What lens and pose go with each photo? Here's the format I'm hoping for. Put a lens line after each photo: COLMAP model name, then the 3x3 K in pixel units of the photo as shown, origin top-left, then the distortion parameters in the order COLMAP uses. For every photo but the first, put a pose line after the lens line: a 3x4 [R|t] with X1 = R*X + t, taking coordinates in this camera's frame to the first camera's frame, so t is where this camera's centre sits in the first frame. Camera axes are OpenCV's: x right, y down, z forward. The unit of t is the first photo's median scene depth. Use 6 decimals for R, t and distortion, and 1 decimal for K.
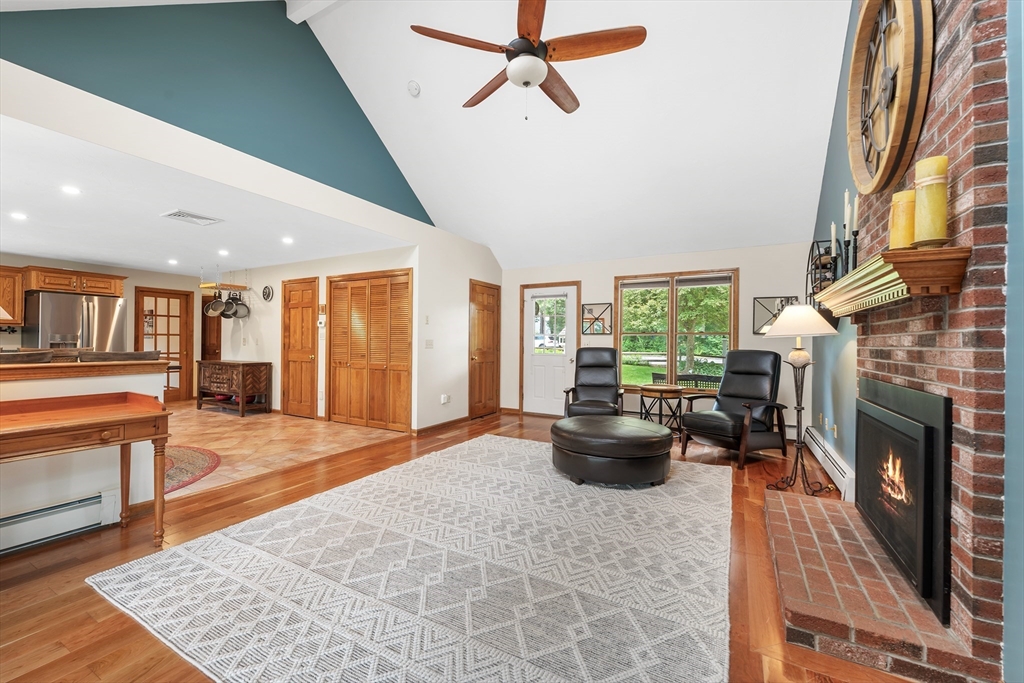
lens RADIAL K [[412.8, 0, 515.6], [0, 412.8, 339.3], [0, 0, 1]] dist [-0.003789, -0.000002]
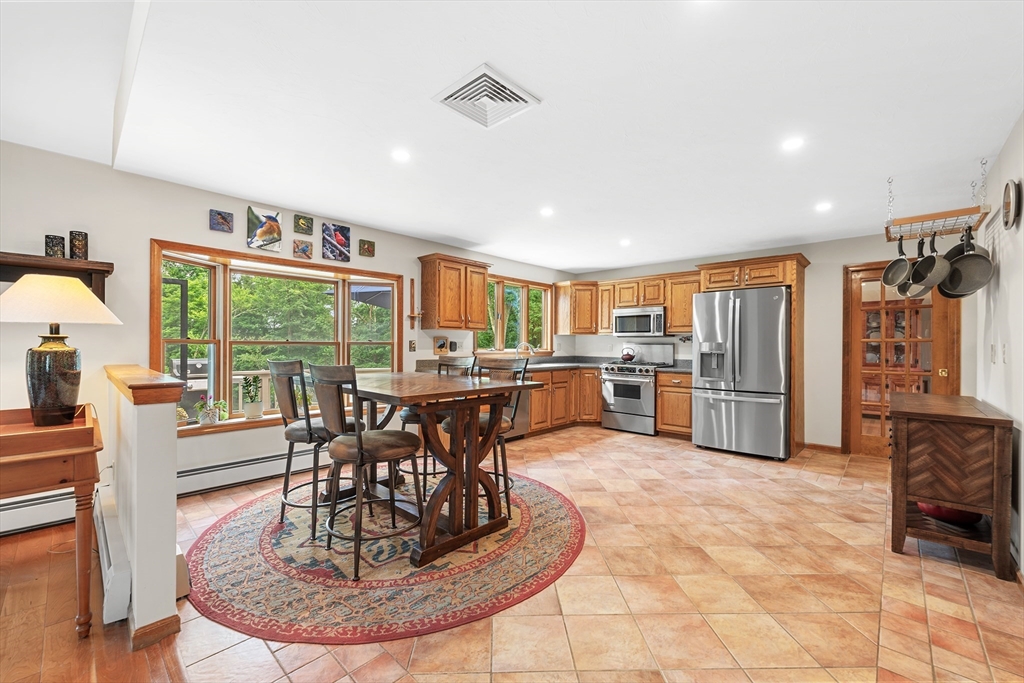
lens RADIAL K [[412.8, 0, 510.0], [0, 412.8, 342.1], [0, 0, 1]] dist [-0.003789, -0.000002]
pose [[-0.247149, -0.019927, -0.968773, -0.241278], [-0.005988, 0.999801, -0.019037, 0.005405], [0.968959, 0.001096, -0.247219, 0.876057]]
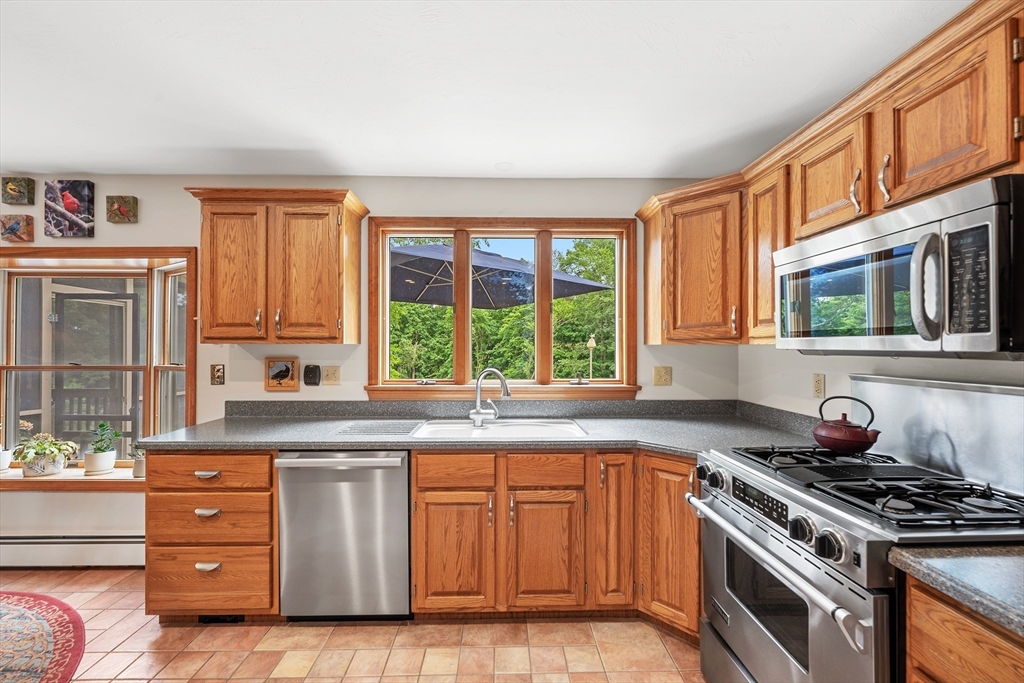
lens RADIAL K [[412.8, 0, 507.7], [0, 412.8, 346.1], [0, 0, 1]] dist [-0.003789, -0.000002]
pose [[-0.862193, -0.014546, -0.506370, -1.076212], [-0.009309, 0.999874, -0.012872, -0.031151], [0.506494, -0.006385, -0.862220, 1.035640]]
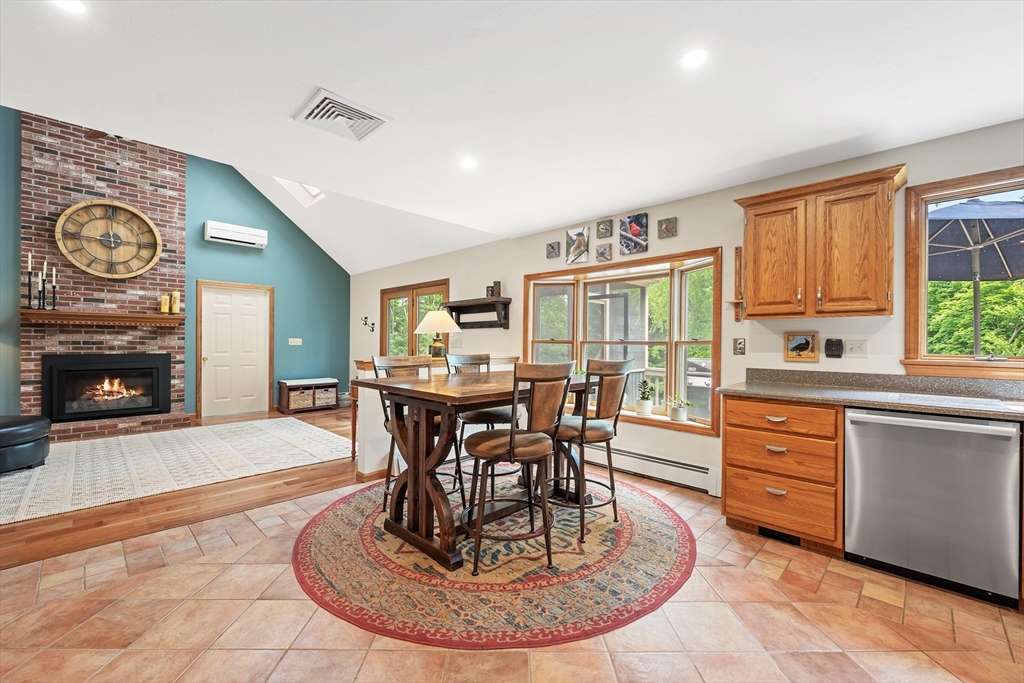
lens RADIAL K [[412.8, 0, 513.0], [0, 412.8, 343.9], [0, 0, 1]] dist [-0.003789, -0.000002]
pose [[-0.962736, -0.018978, 0.269776, -0.878471], [-0.018506, 0.999820, 0.004296, -0.002010], [-0.269808, -0.000856, -0.962914, 1.111660]]
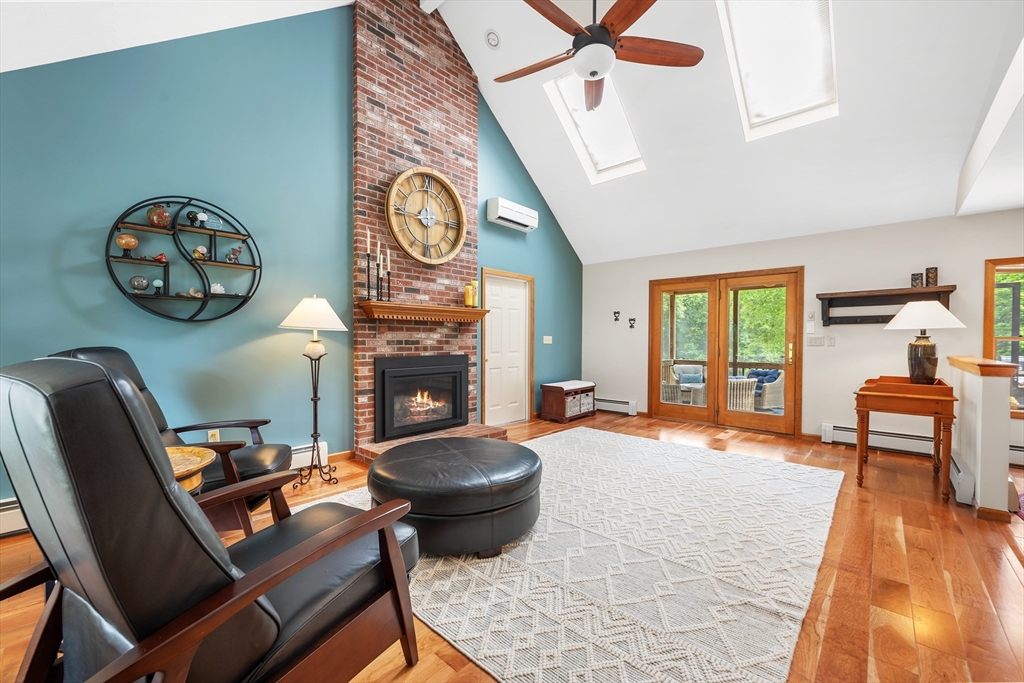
lens RADIAL K [[412.8, 0, 509.2], [0, 412.8, 346.3], [0, 0, 1]] dist [-0.003789, -0.000002]
pose [[-0.971157, -0.017765, 0.237779, -0.011901], [-0.014347, 0.999768, 0.016097, 0.010530], [-0.238009, 0.012221, -0.971186, 1.179037]]
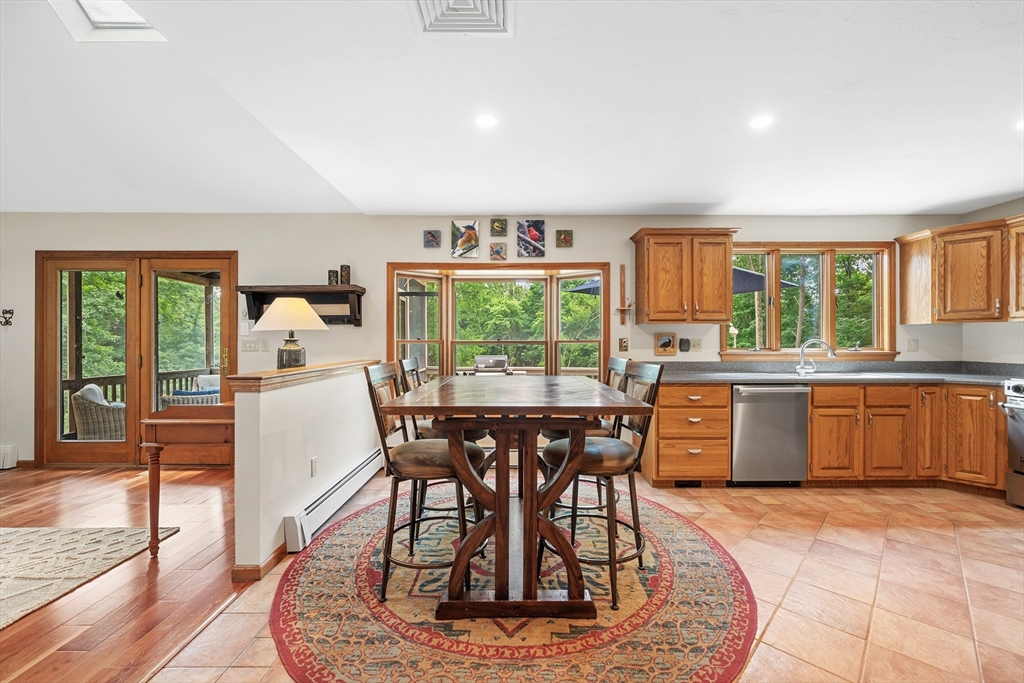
lens RADIAL K [[412.8, 0, 510.9], [0, 412.8, 341.9], [0, 0, 1]] dist [-0.003789, -0.000002]
pose [[-0.875701, -0.010055, -0.482749, -0.503472], [-0.007016, 0.999943, -0.008101, 0.000764], [0.482803, -0.003707, -0.875721, 1.005069]]
